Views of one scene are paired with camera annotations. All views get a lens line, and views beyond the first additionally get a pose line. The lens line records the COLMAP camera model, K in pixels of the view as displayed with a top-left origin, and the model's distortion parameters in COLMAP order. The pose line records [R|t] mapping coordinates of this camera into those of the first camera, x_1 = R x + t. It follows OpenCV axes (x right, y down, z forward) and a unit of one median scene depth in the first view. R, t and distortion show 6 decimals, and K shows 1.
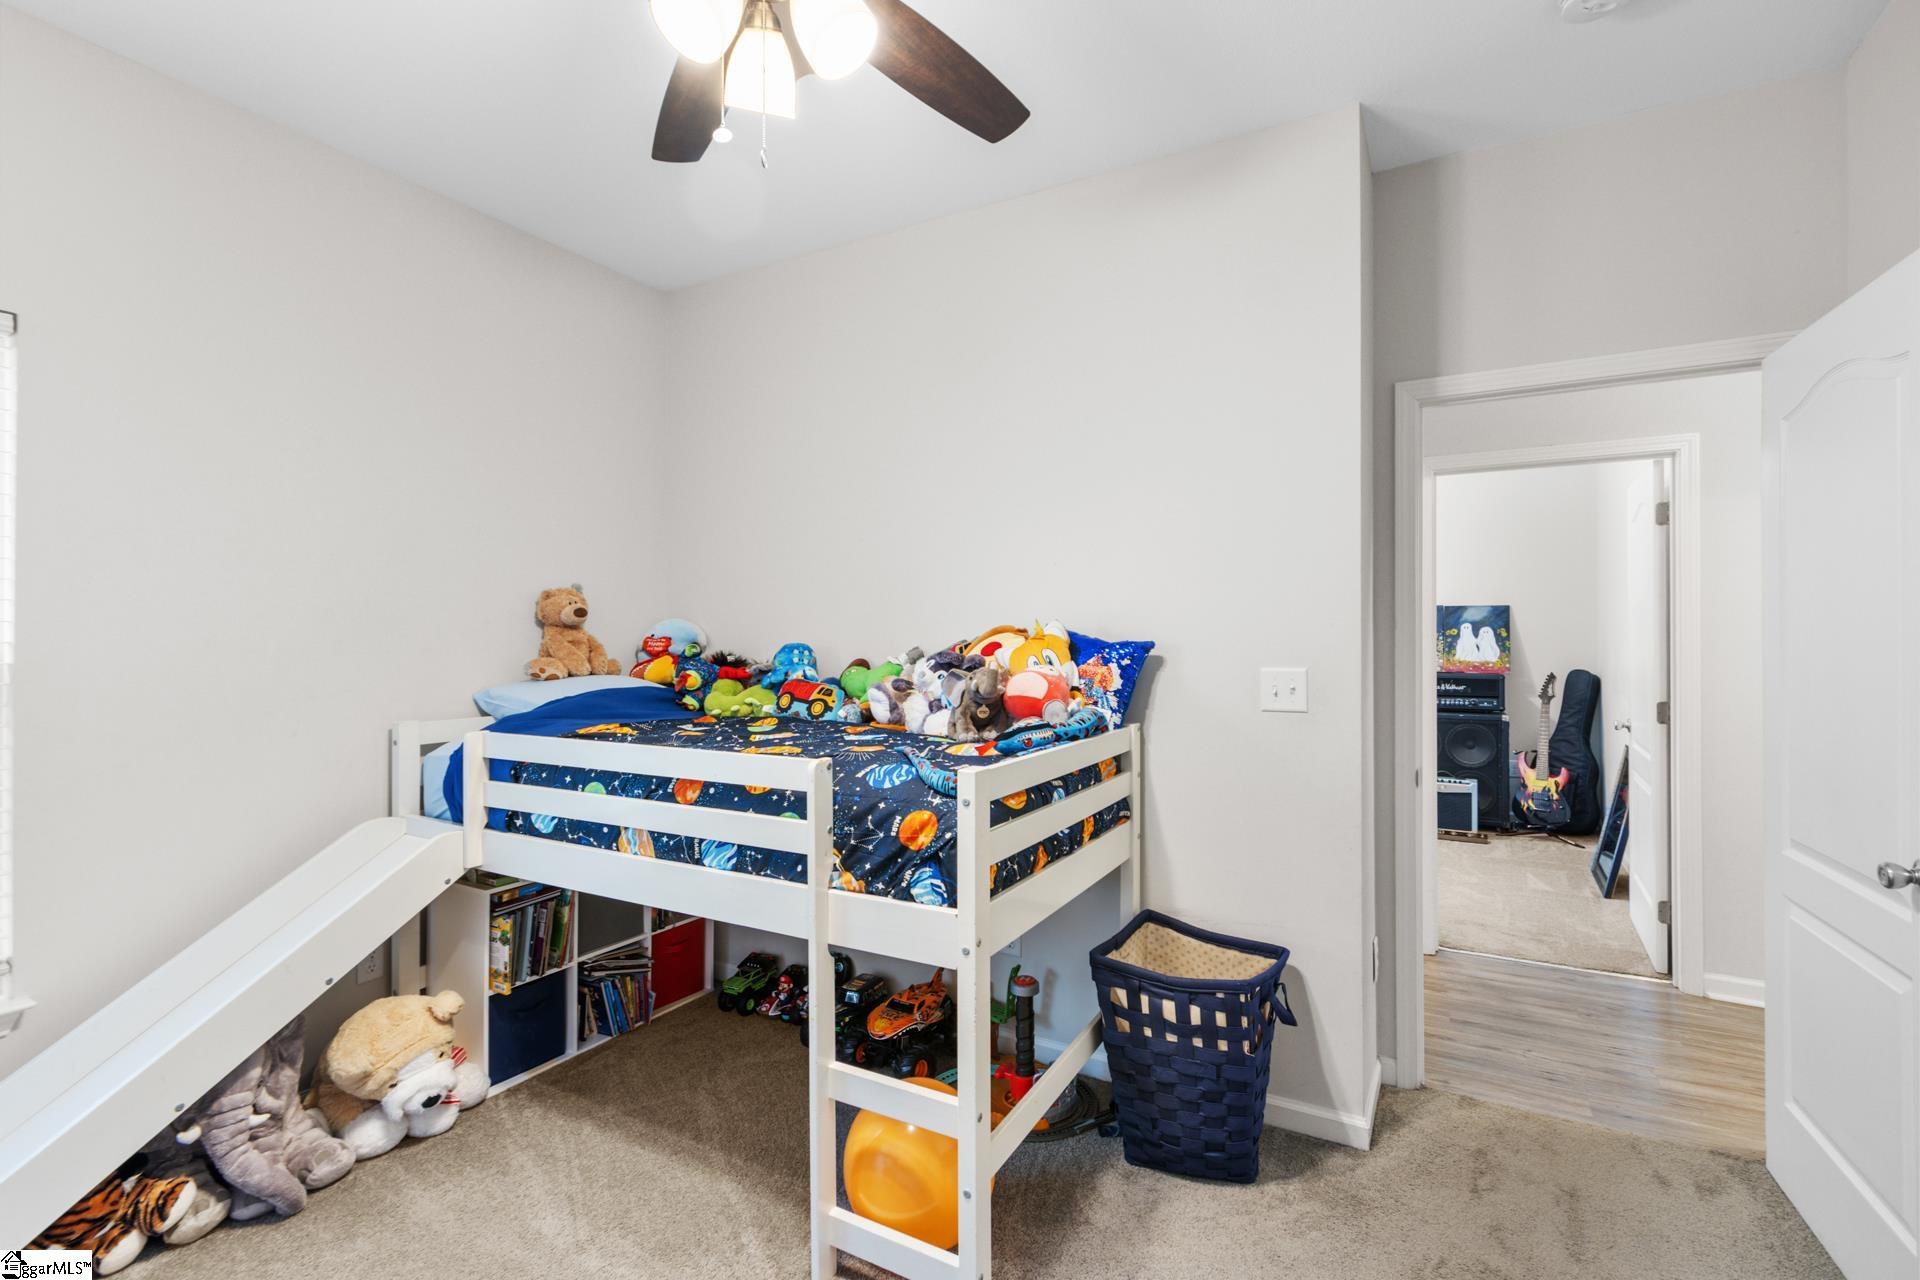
lens RADIAL K [[883.7, 0, 952.6], [0, 883.7, 632.9], [0, 0, 1]] dist [-0.001115, -0.000689]
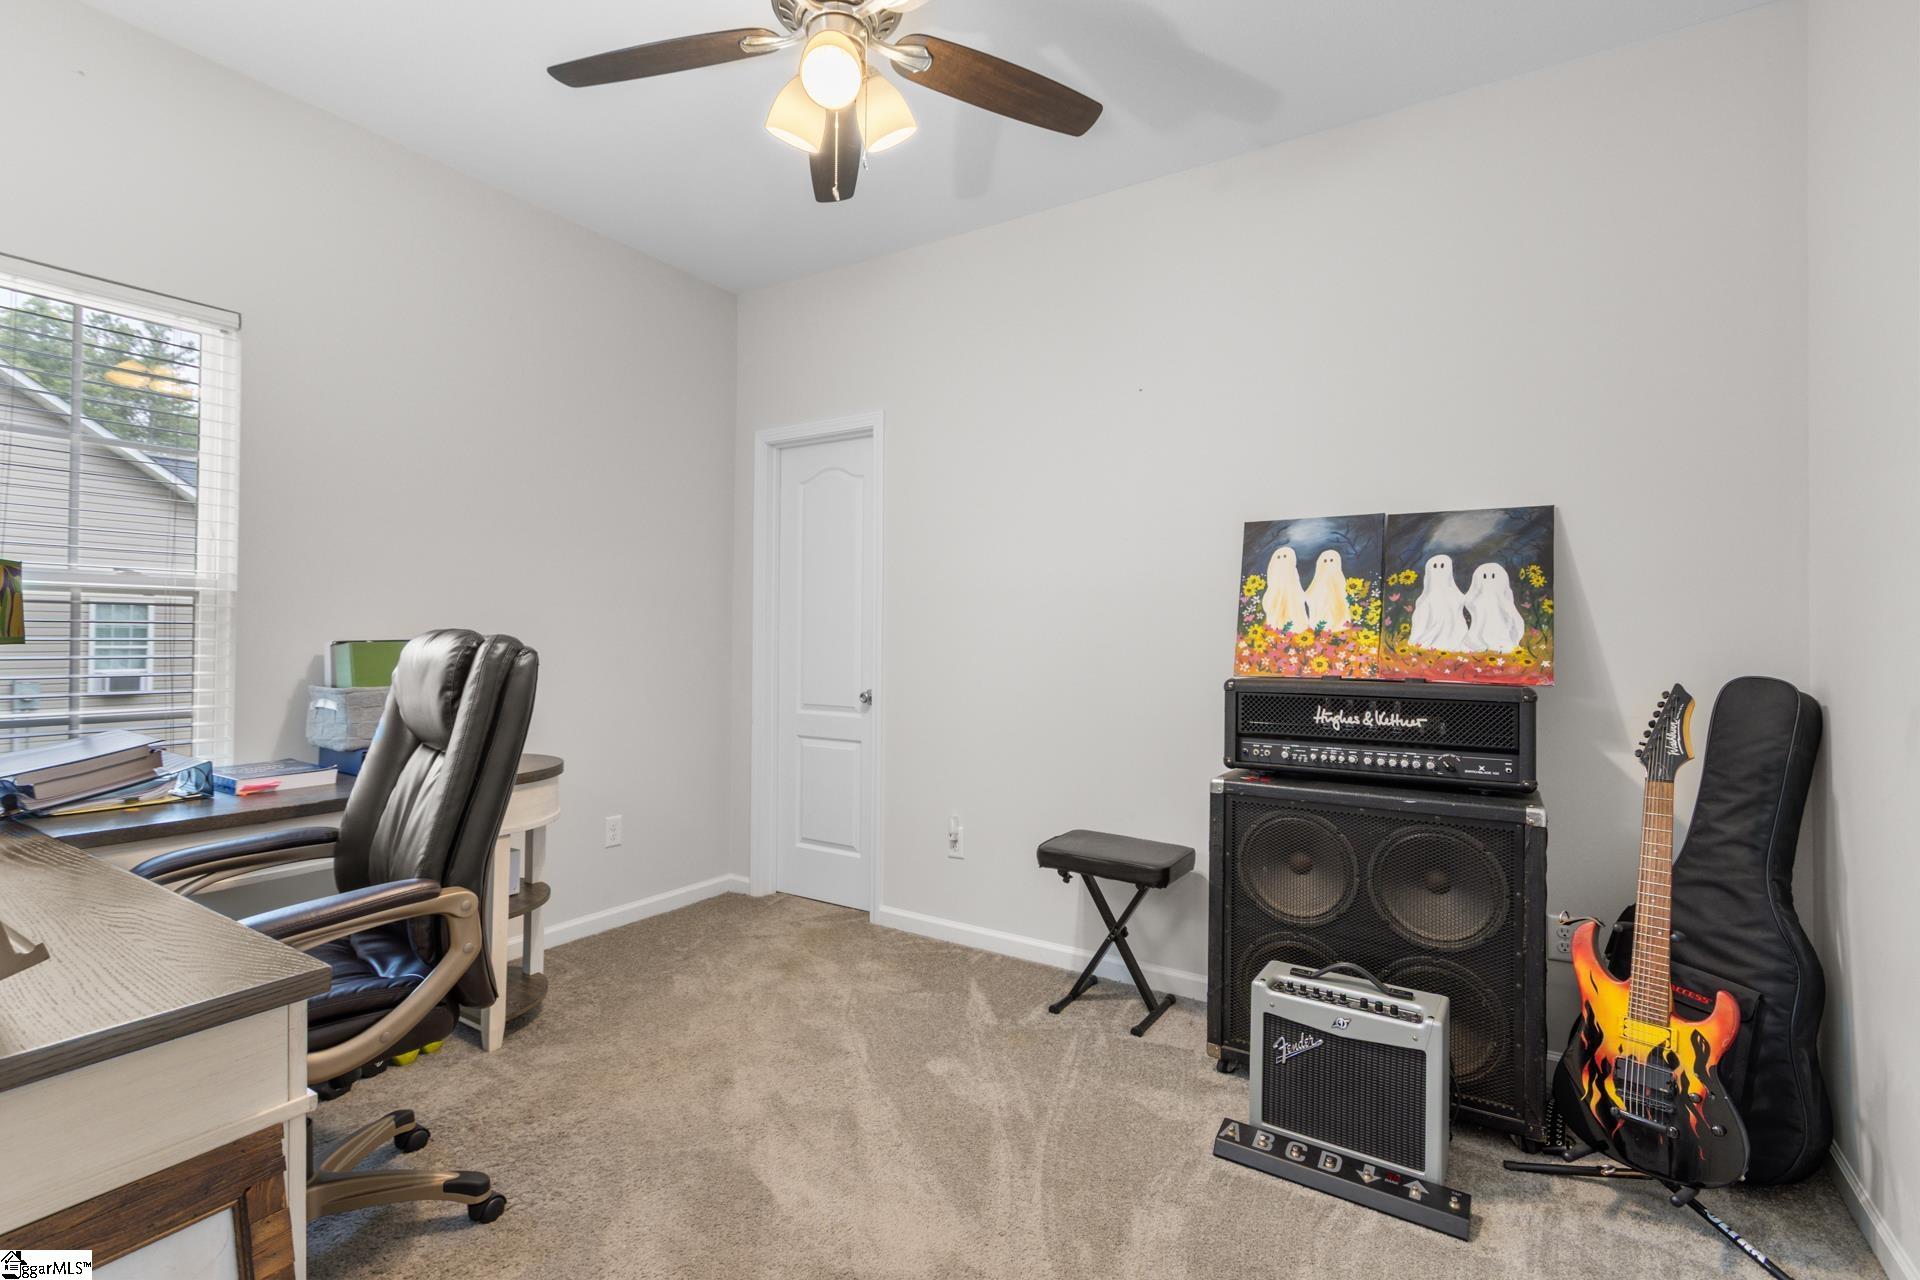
lens RADIAL K [[883.7, 0, 943.0], [0, 883.7, 627.9], [0, 0, 1]] dist [-0.001115, -0.000689]
pose [[0.998565, 0.010539, -0.052501, 0.407514], [-0.010615, 0.999943, -0.001177, 0.025530], [0.052486, 0.001733, 0.998620, 0.636467]]
